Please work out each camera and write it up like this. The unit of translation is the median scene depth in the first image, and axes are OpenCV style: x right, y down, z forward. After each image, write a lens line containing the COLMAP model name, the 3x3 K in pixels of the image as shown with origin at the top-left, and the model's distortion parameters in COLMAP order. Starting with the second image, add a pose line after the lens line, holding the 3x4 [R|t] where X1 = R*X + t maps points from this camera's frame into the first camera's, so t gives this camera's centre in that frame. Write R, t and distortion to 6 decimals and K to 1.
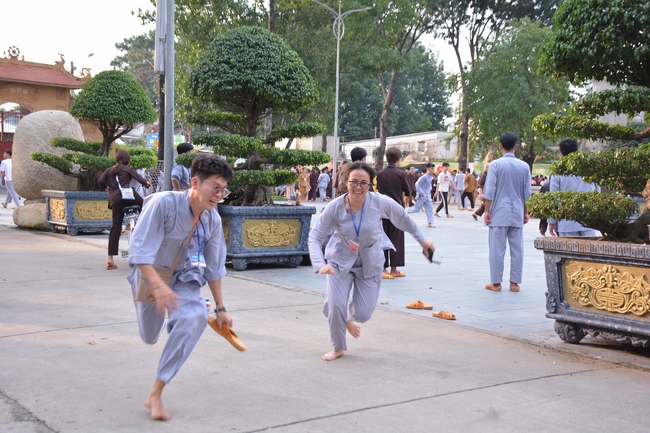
lens RADIAL K [[884.3, 0, 325.0], [0, 884.3, 216.5], [0, 0, 1]] dist [0.130967, 0.013001]
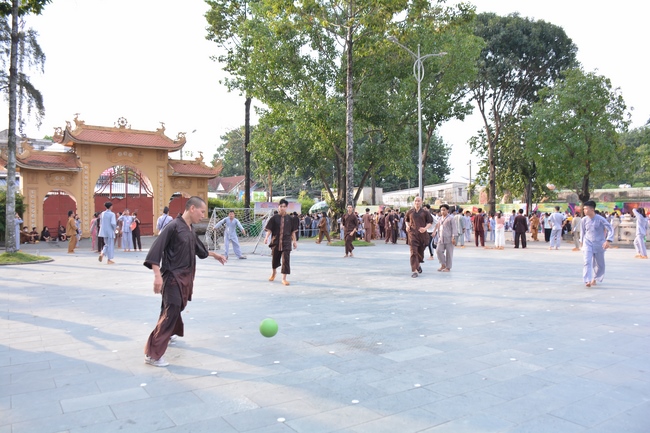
lens RADIAL K [[535.4, 0, 325.0], [0, 535.4, 216.5], [0, 0, 1]] dist [-0.199831, 0.203546]
pose [[0.998303, -0.034796, -0.046703, -0.054964], [0.032445, 0.998213, -0.050183, -0.018063], [0.048366, 0.048583, 0.997647, 0.338655]]
